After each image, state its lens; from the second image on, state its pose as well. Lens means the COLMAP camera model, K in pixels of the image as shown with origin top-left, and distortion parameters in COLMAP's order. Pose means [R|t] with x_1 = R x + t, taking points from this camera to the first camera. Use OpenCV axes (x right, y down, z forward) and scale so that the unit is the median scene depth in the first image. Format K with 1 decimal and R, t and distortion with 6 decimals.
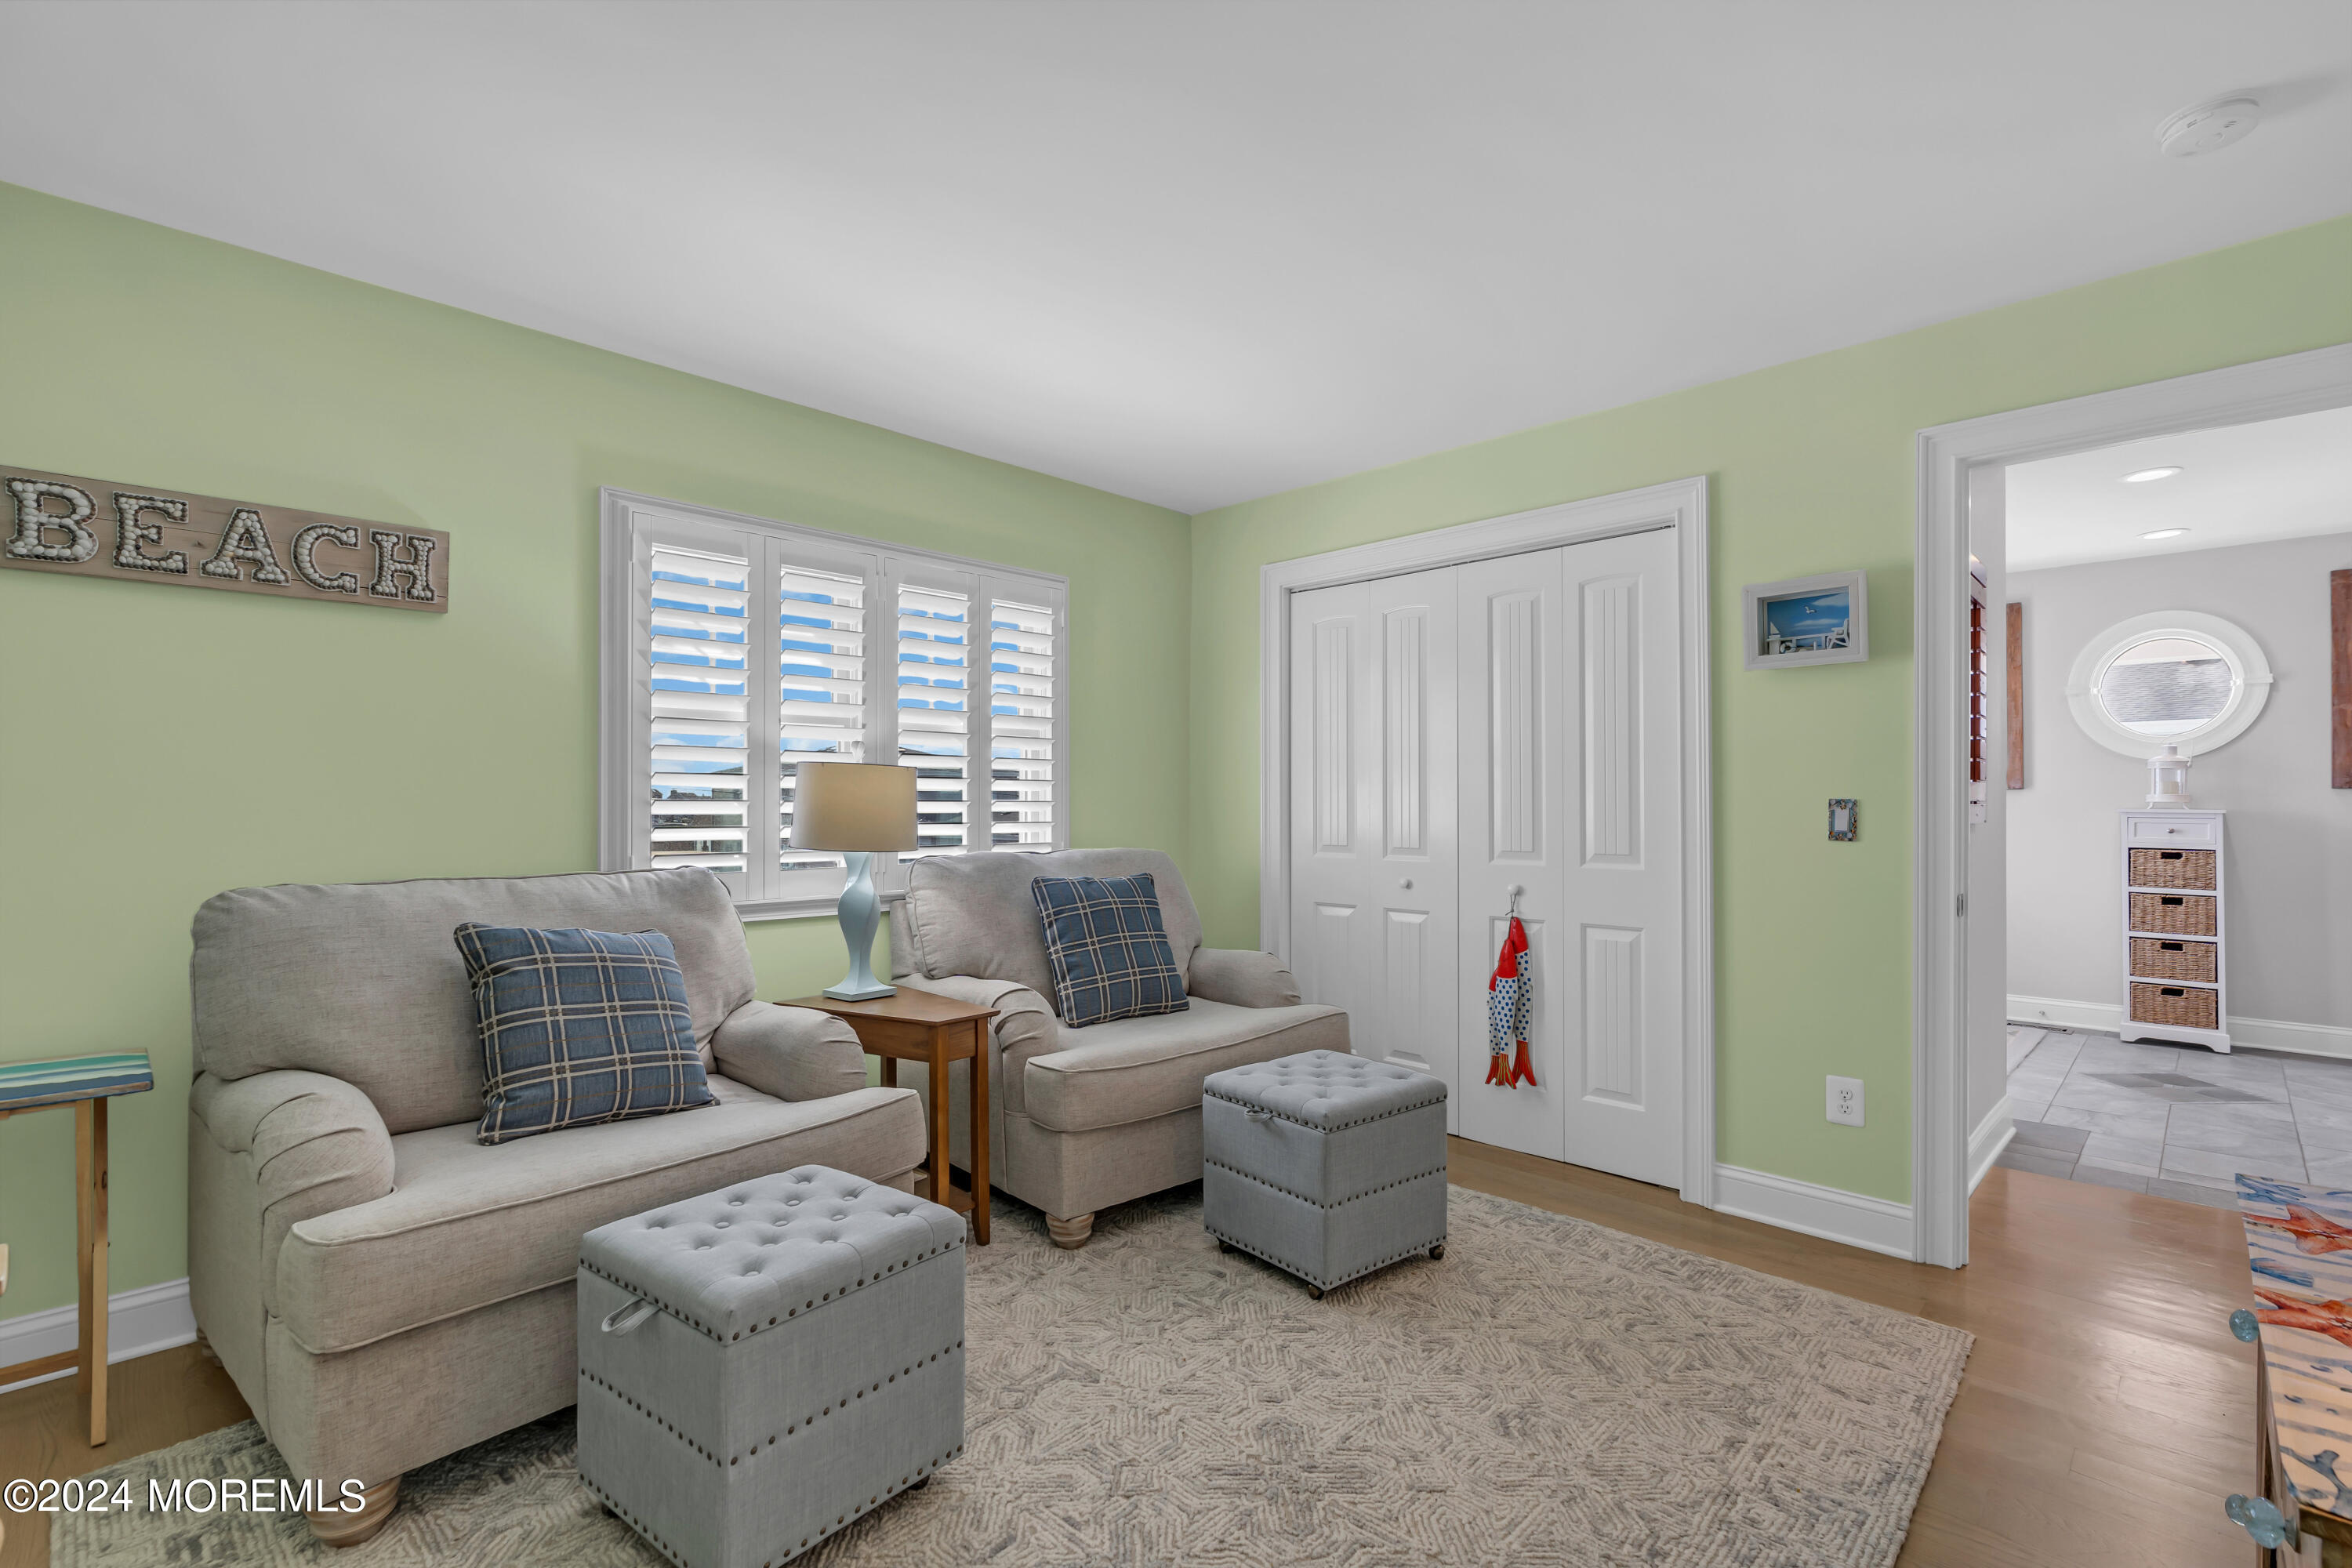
lens RADIAL K [[1054.6, 0, 1166.6], [0, 1054.6, 792.0], [0, 0, 1]] dist [-0.008866, 0.001110]
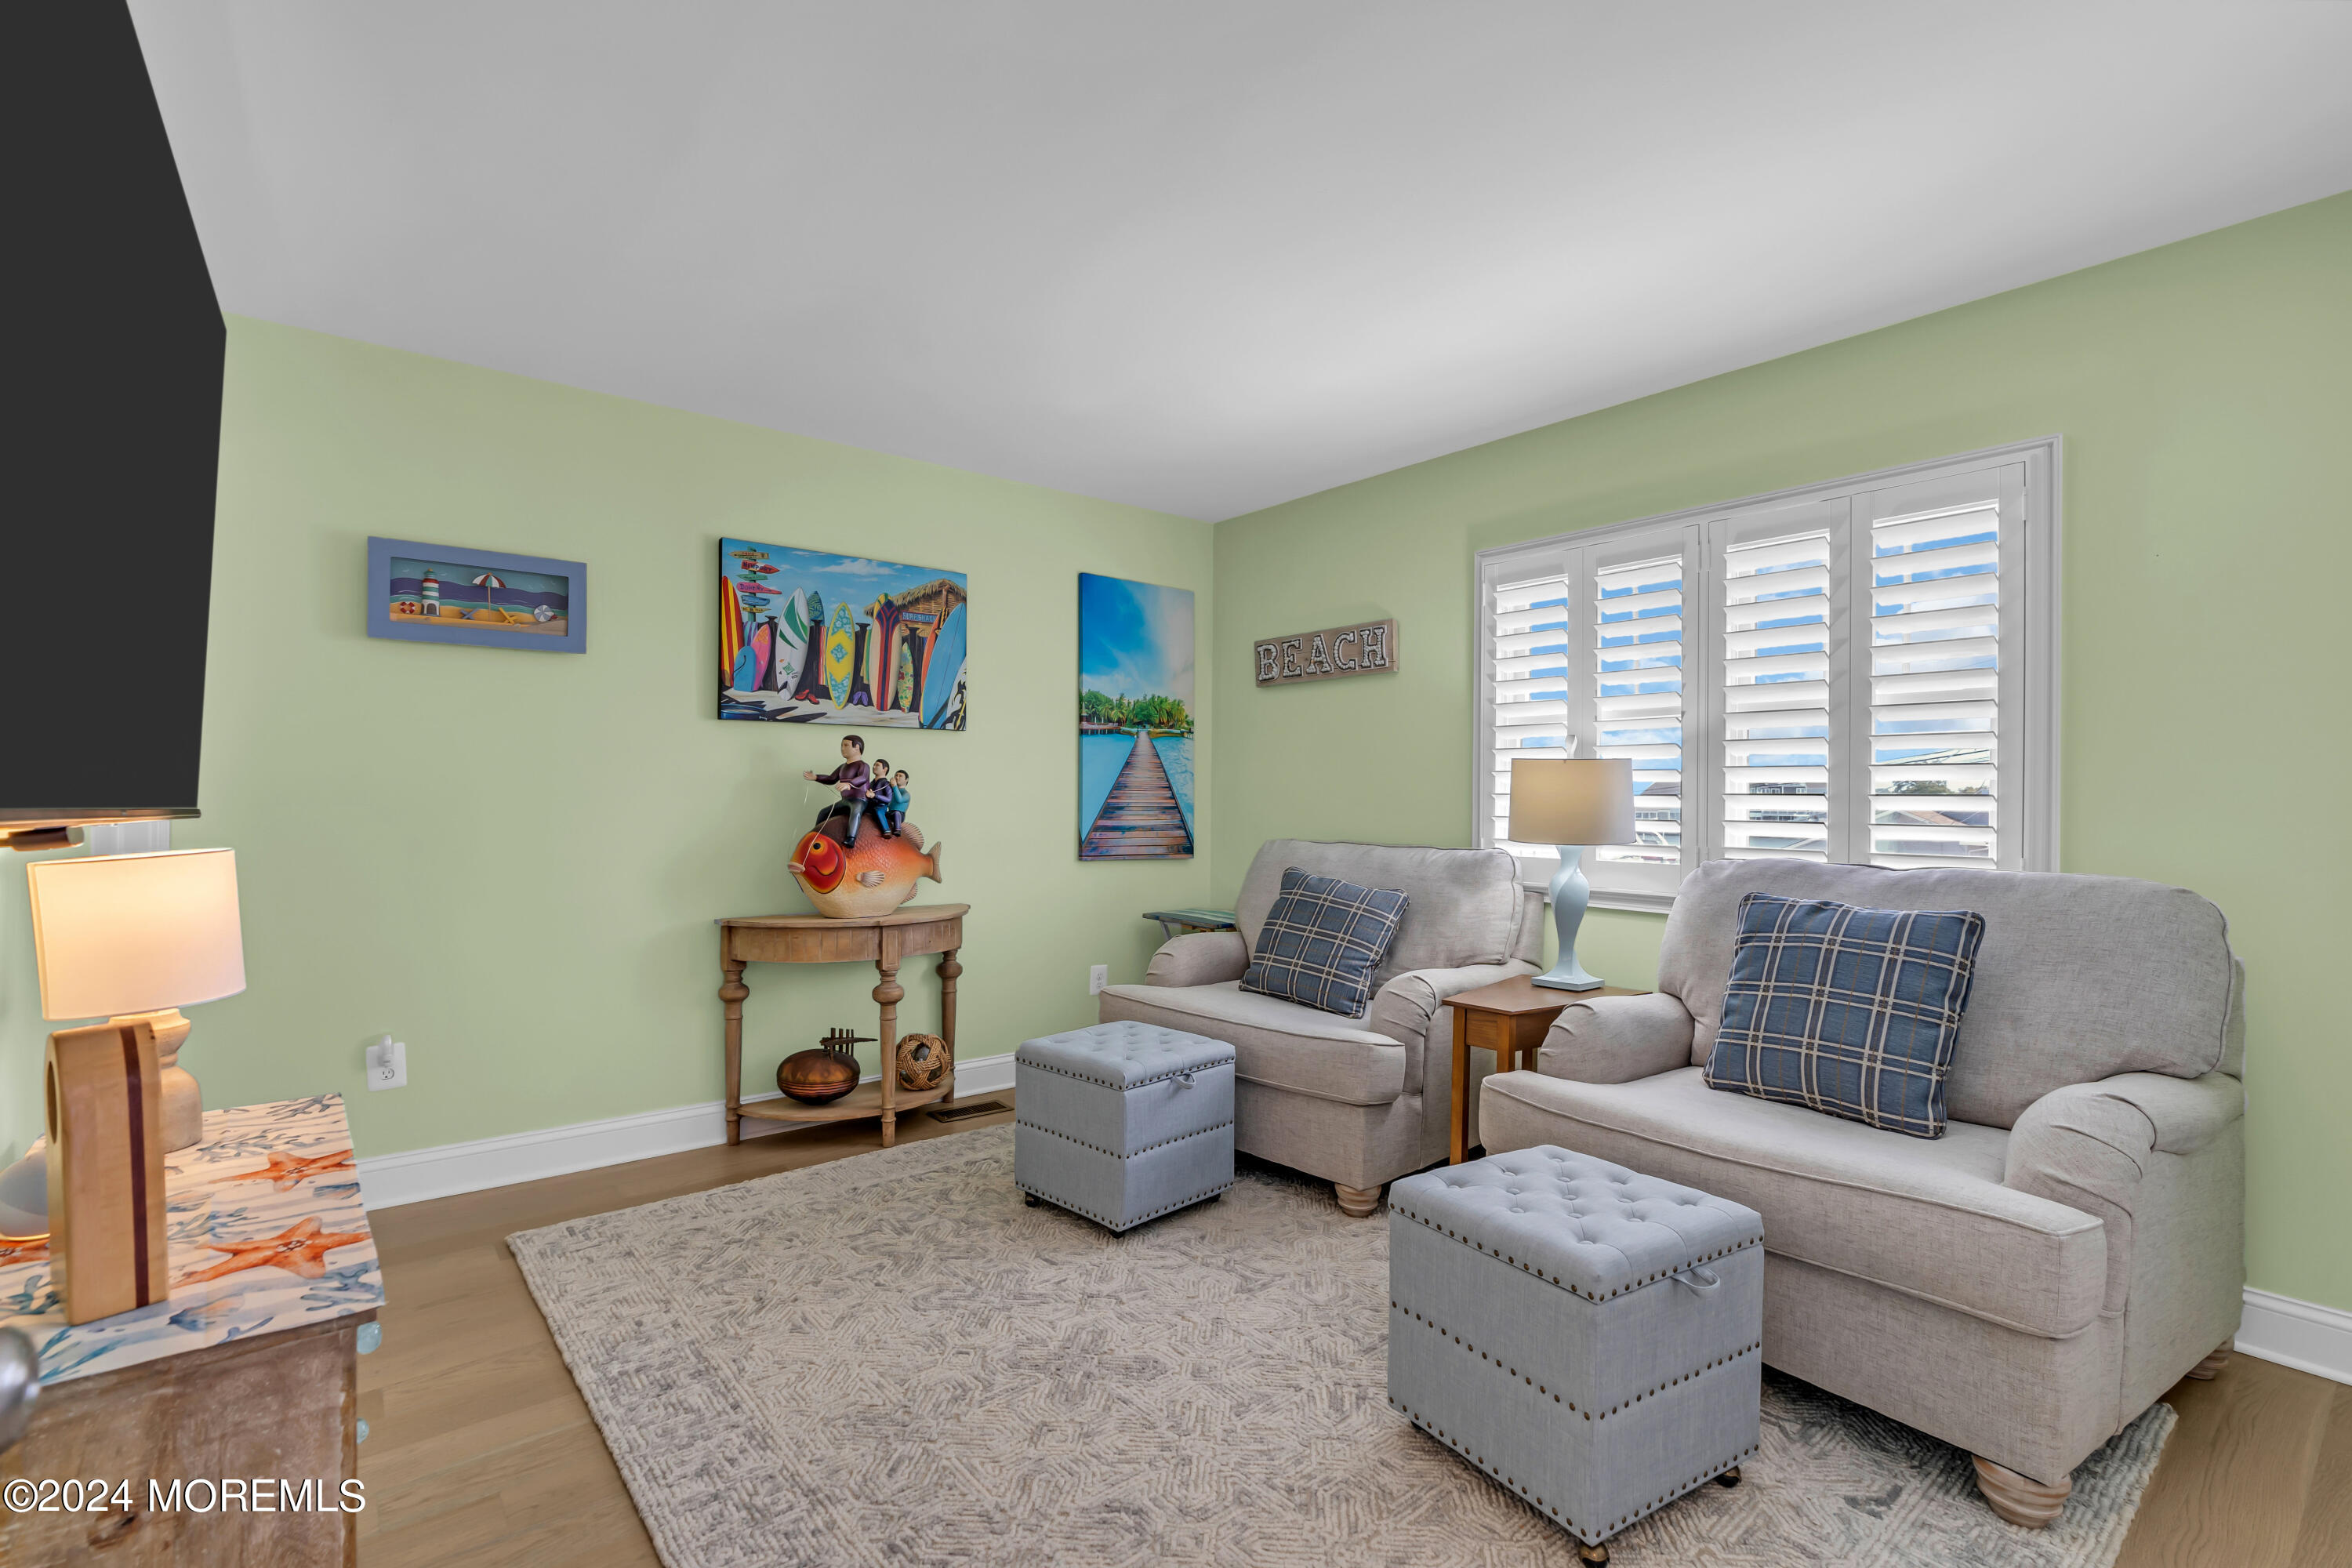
lens RADIAL K [[1054.6, 0, 1170.4], [0, 1054.6, 791.6], [0, 0, 1]] dist [-0.008866, 0.001110]
pose [[-0.100340, -0.007592, -0.994924, 0.936921], [0.003638, 0.999961, -0.007997, 0.015978], [0.994947, -0.004422, -0.100309, 0.894492]]
